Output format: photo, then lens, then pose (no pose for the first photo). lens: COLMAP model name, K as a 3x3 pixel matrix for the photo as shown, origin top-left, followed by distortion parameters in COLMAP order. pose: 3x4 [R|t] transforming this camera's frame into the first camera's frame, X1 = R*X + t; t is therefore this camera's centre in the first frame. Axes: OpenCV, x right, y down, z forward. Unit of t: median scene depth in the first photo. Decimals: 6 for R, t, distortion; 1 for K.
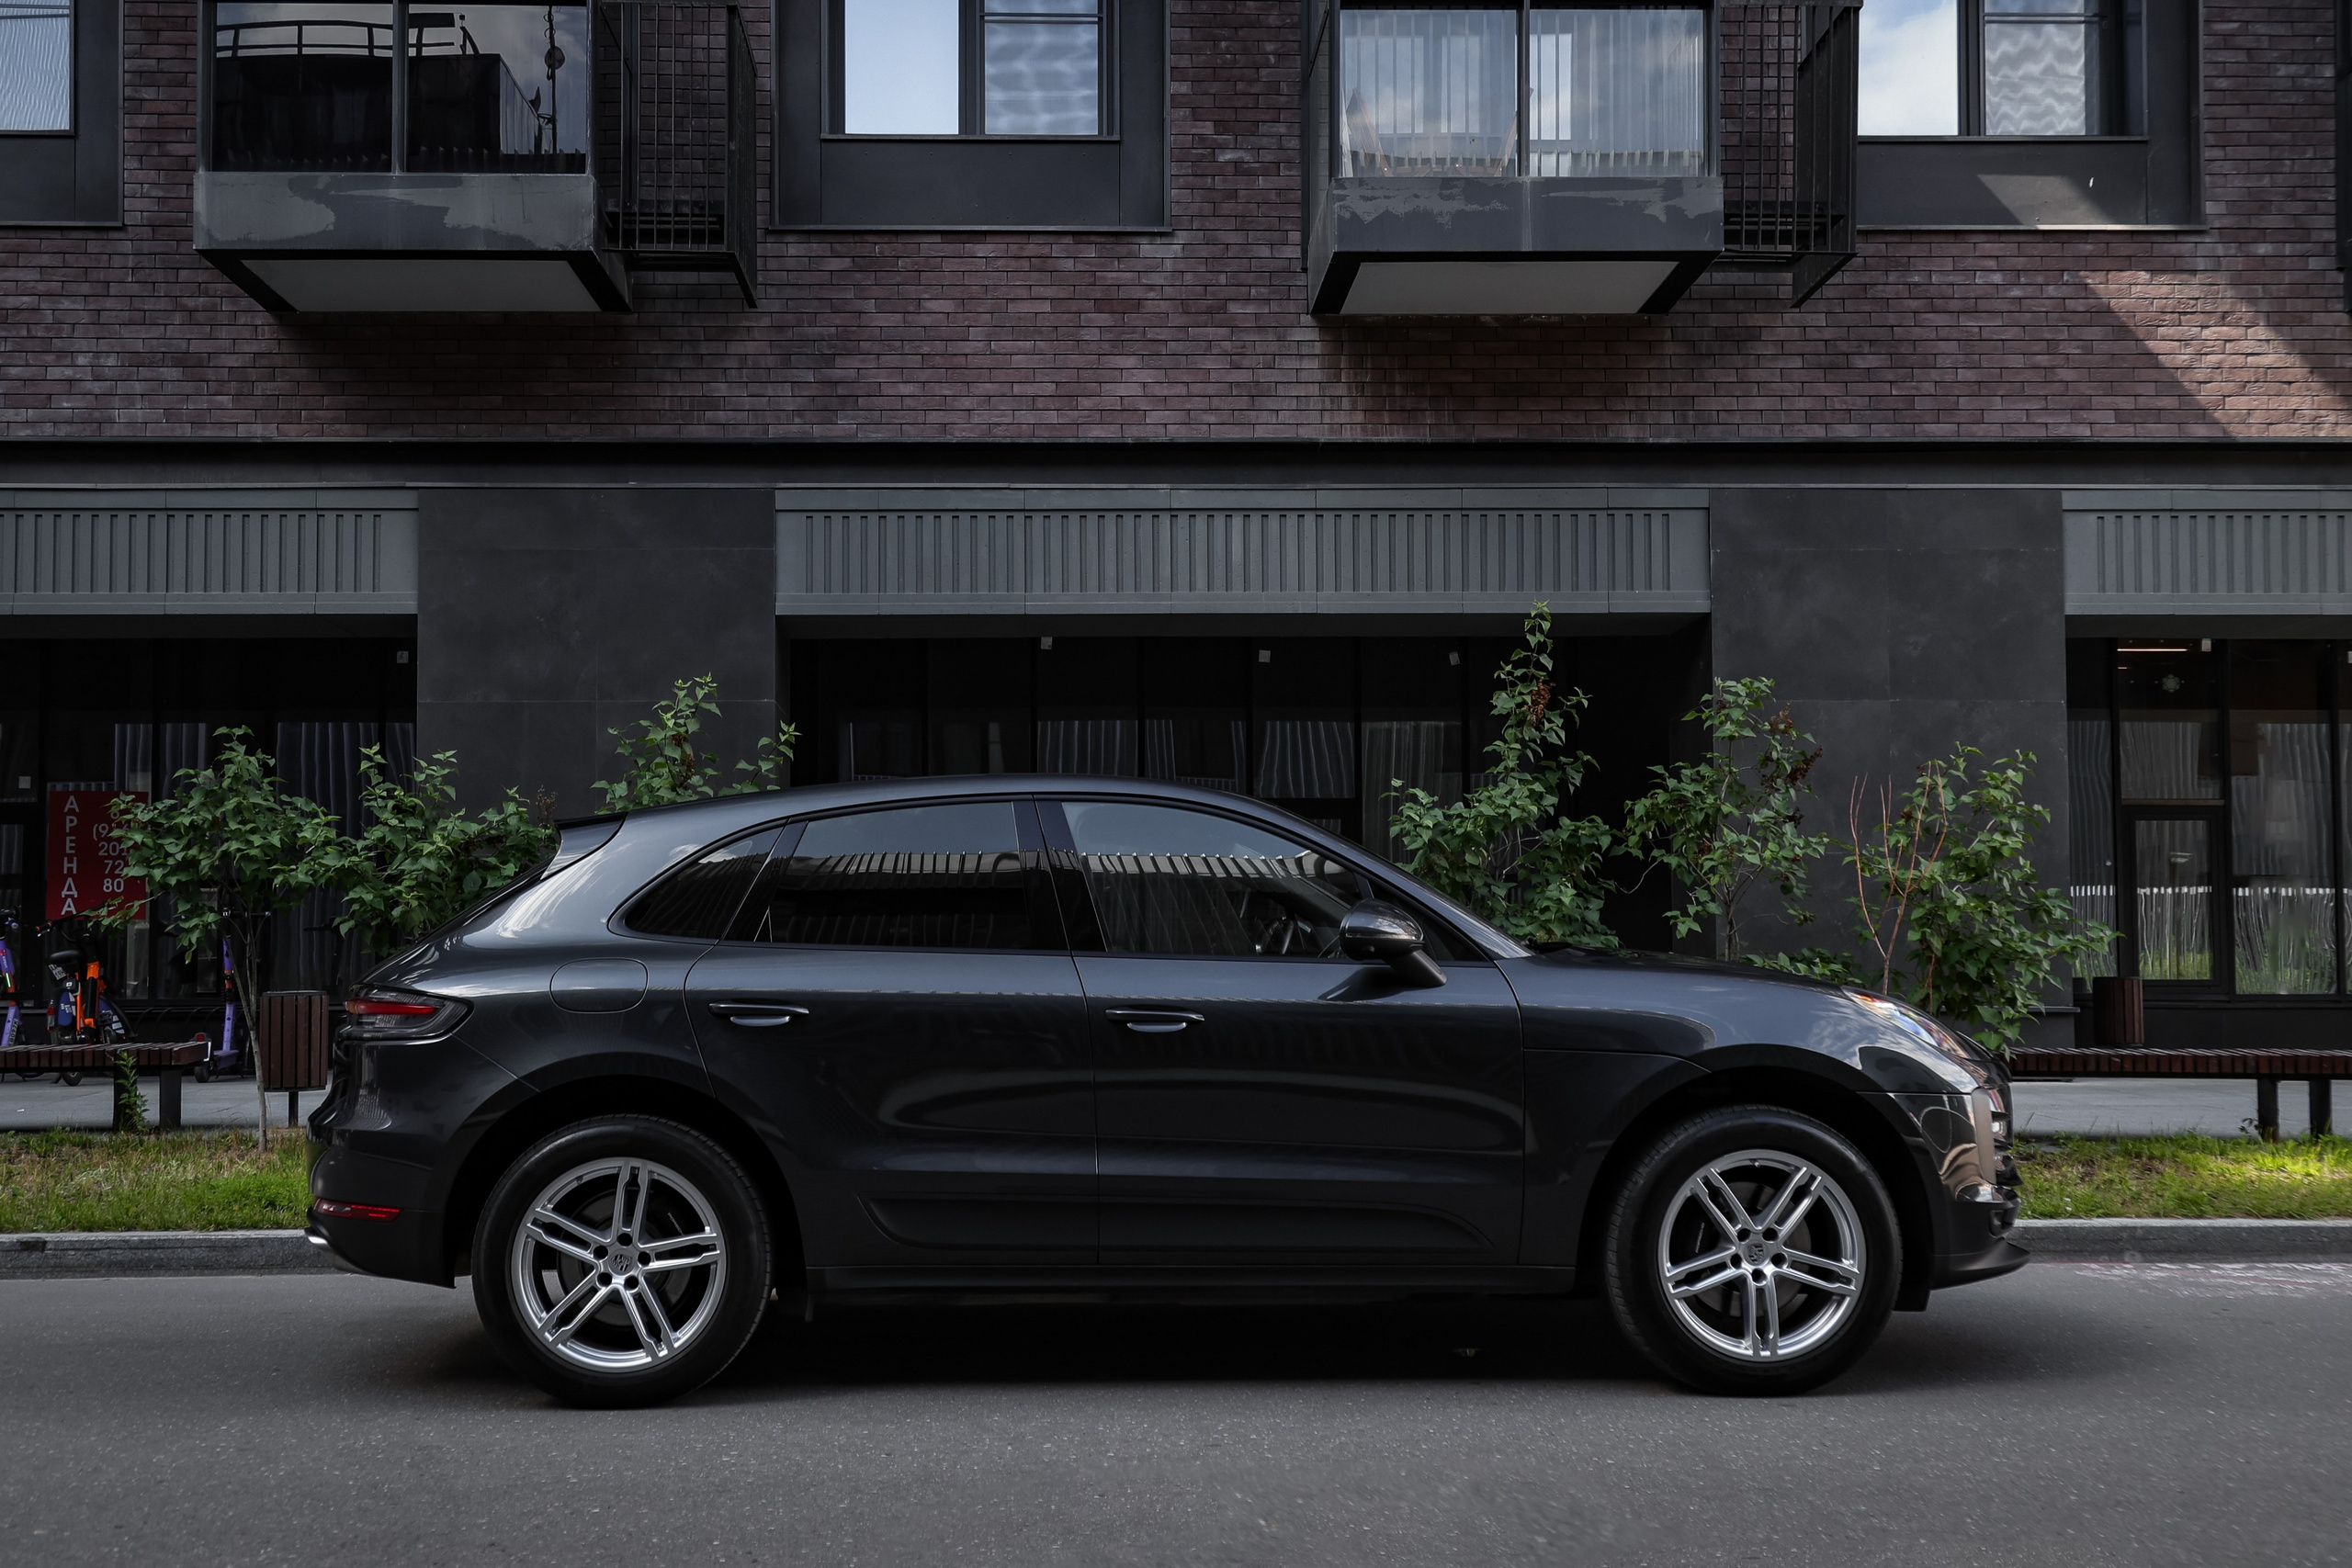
lens RADIAL K [[2307.3, 0, 1061.5], [0, 2307.3, 864.3], [0, 0, 1]] dist [0.027153, 0.000000]
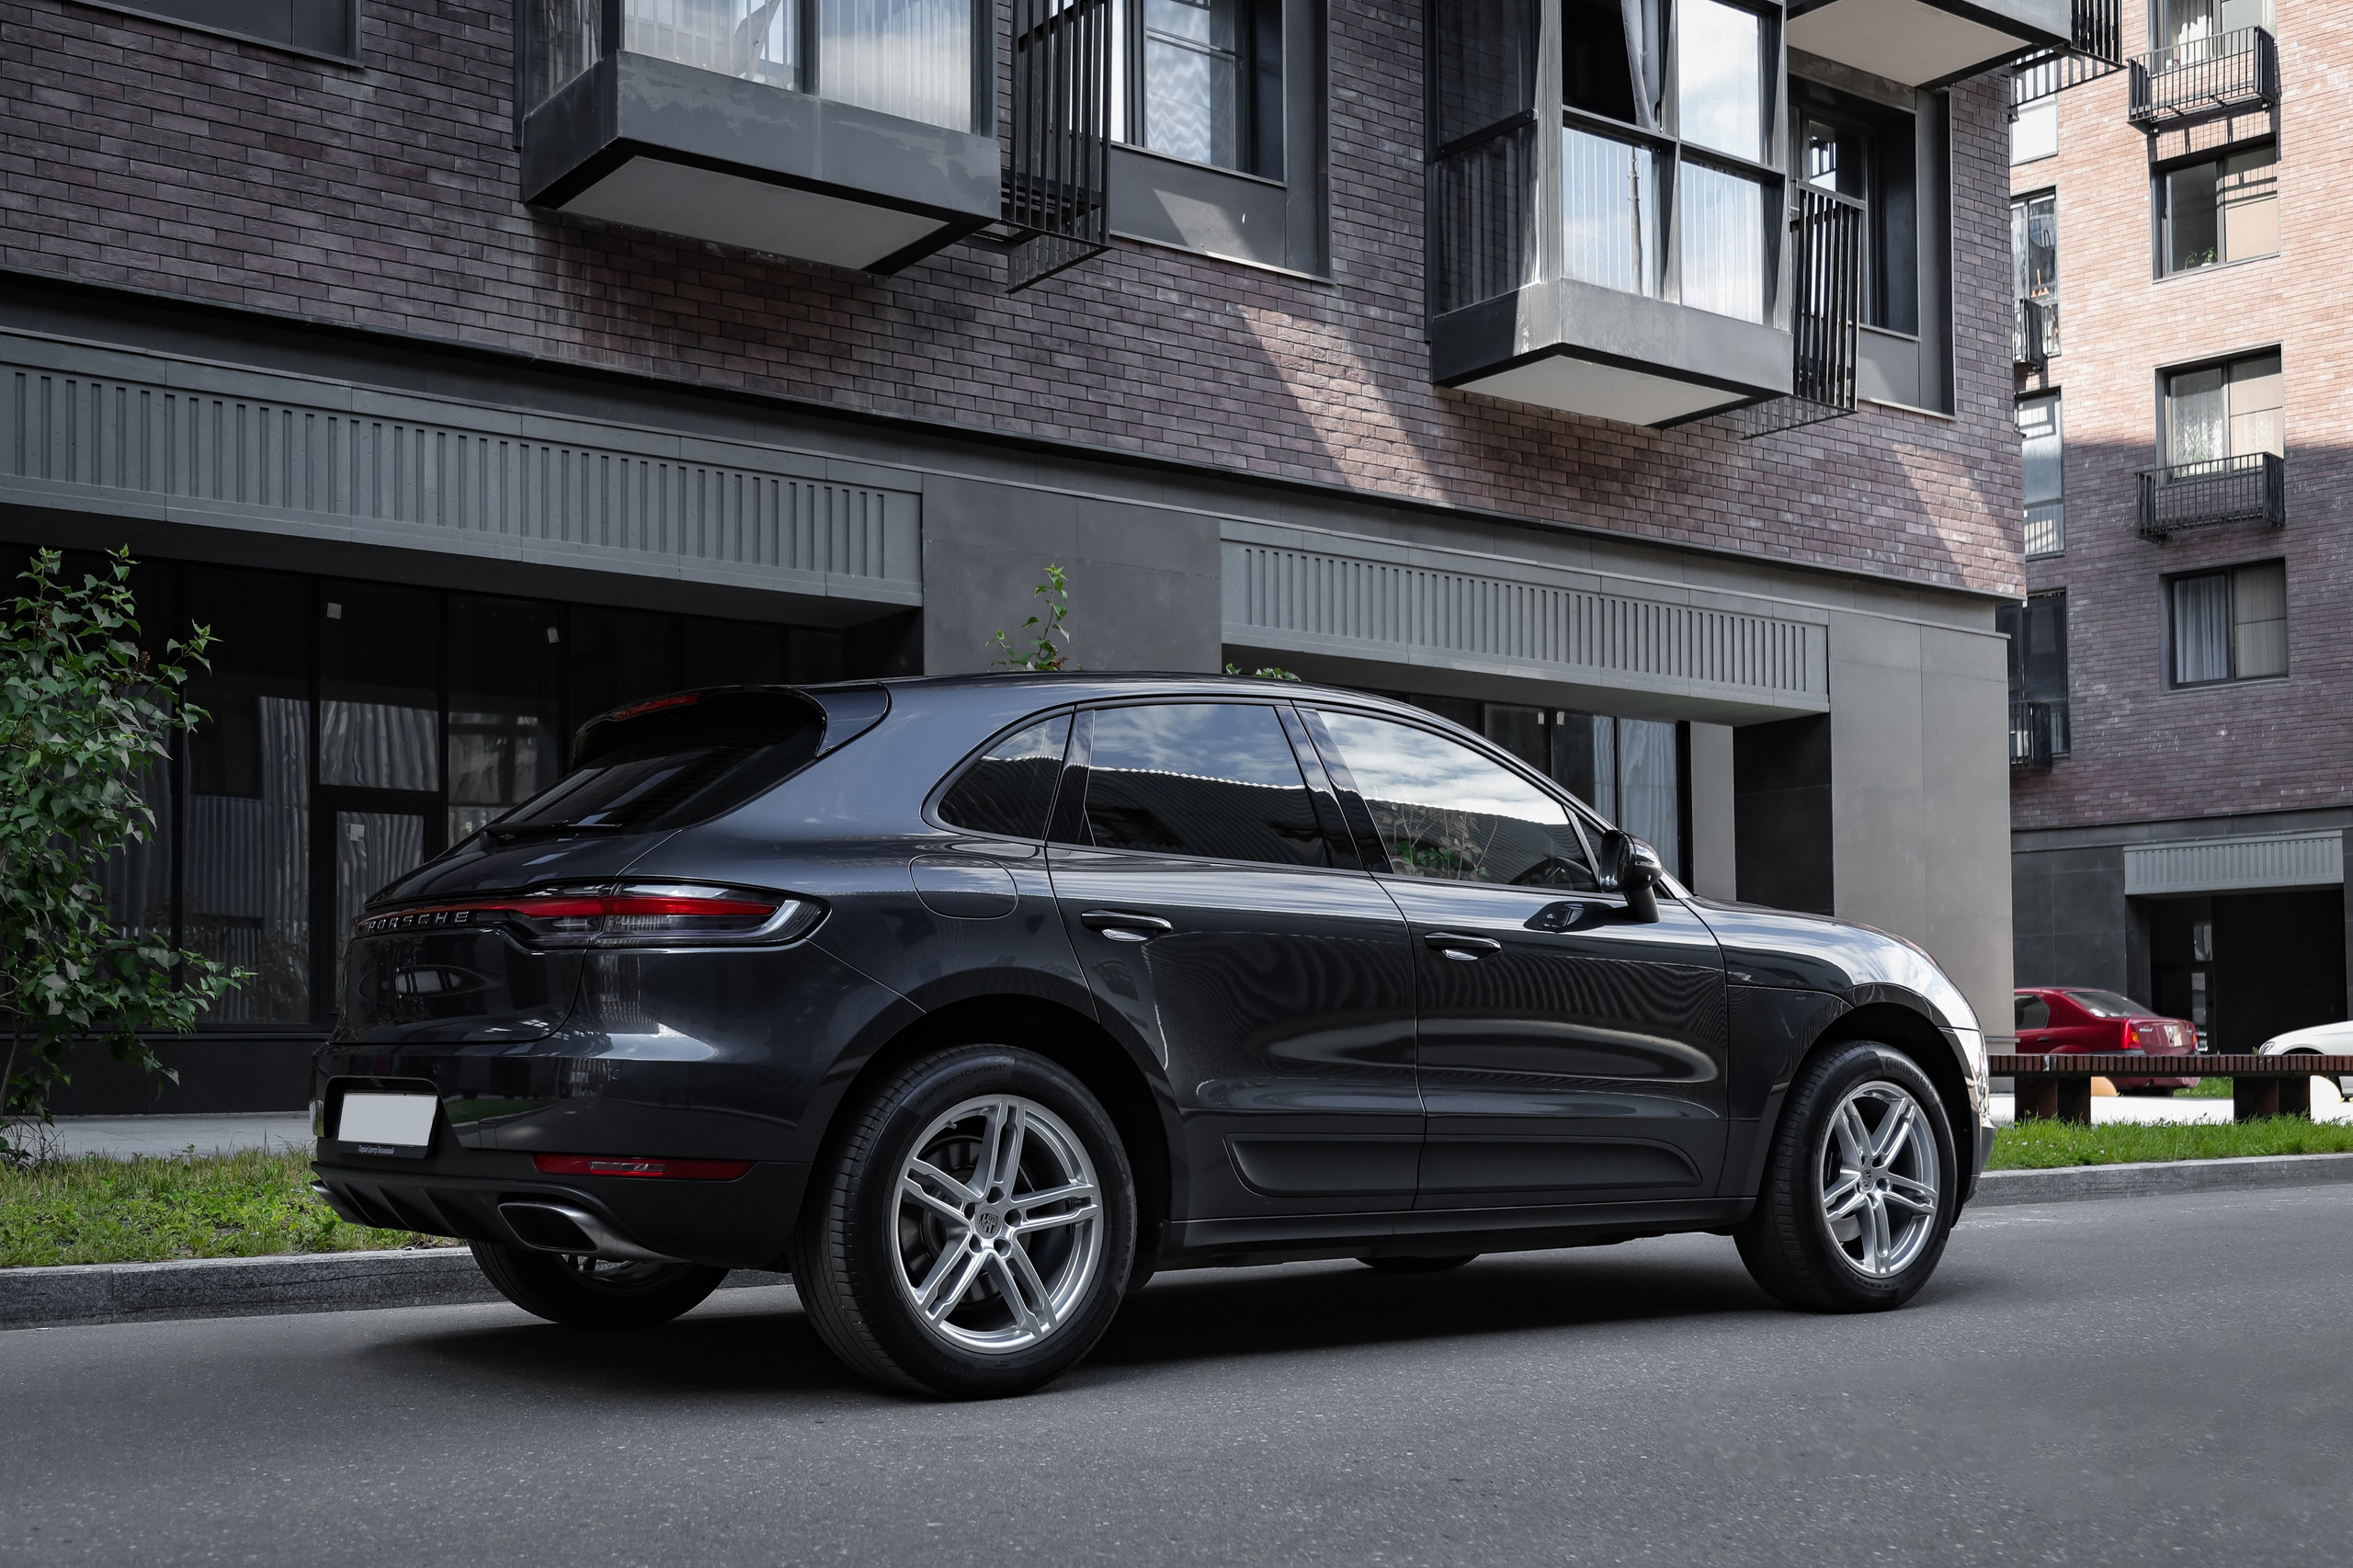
lens RADIAL K [[2700.8, 0, 1106.9], [0, 2700.8, 907.7], [0, 0, 1]] dist [0.053841, 0.000000]
pose [[0.812348, 0.030579, 0.582370, -0.286643], [-0.023841, 0.999531, -0.019227, 0.030913], [-0.582685, 0.001734, 0.812696, 0.077544]]
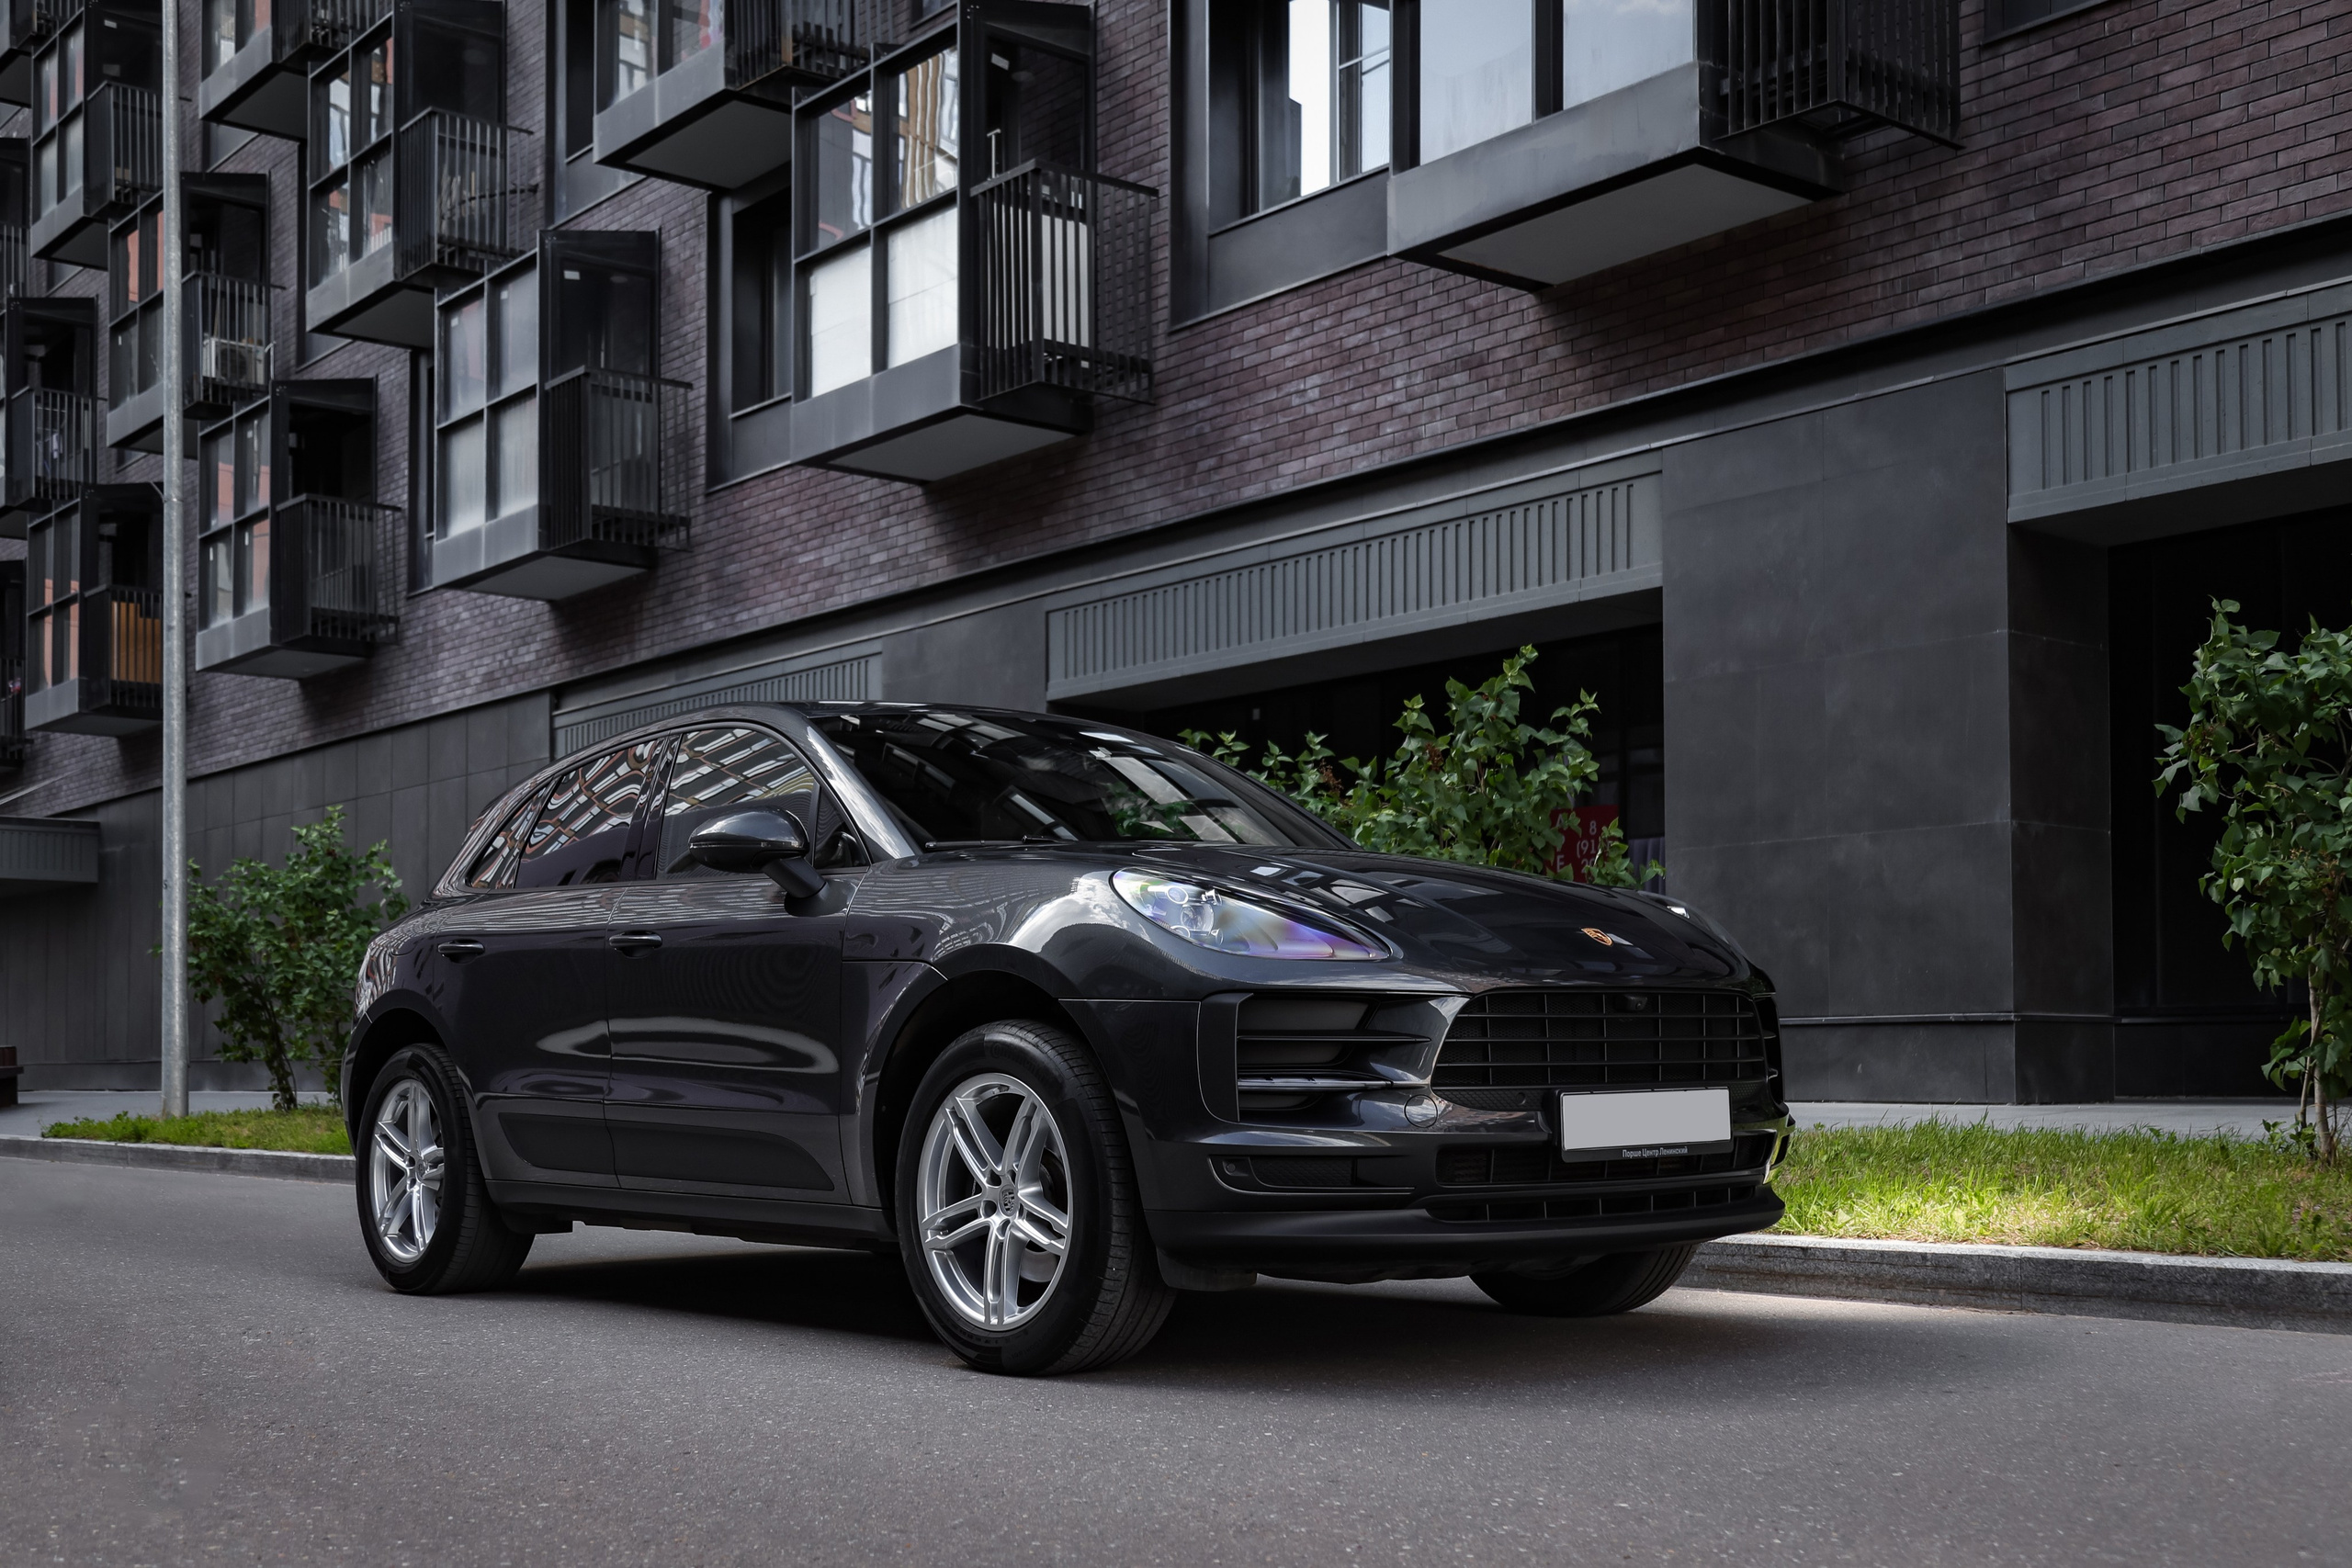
lens RADIAL K [[2699.4, 0, 1114.9], [0, 2699.4, 934.8], [0, 0, 1]] dist [0.053841, 0.000000]
pose [[0.609312, -0.038233, -0.792008, 0.430082], [0.042639, 0.998972, -0.015420, 0.036268], [0.791783, -0.024375, 0.610316, 0.175391]]
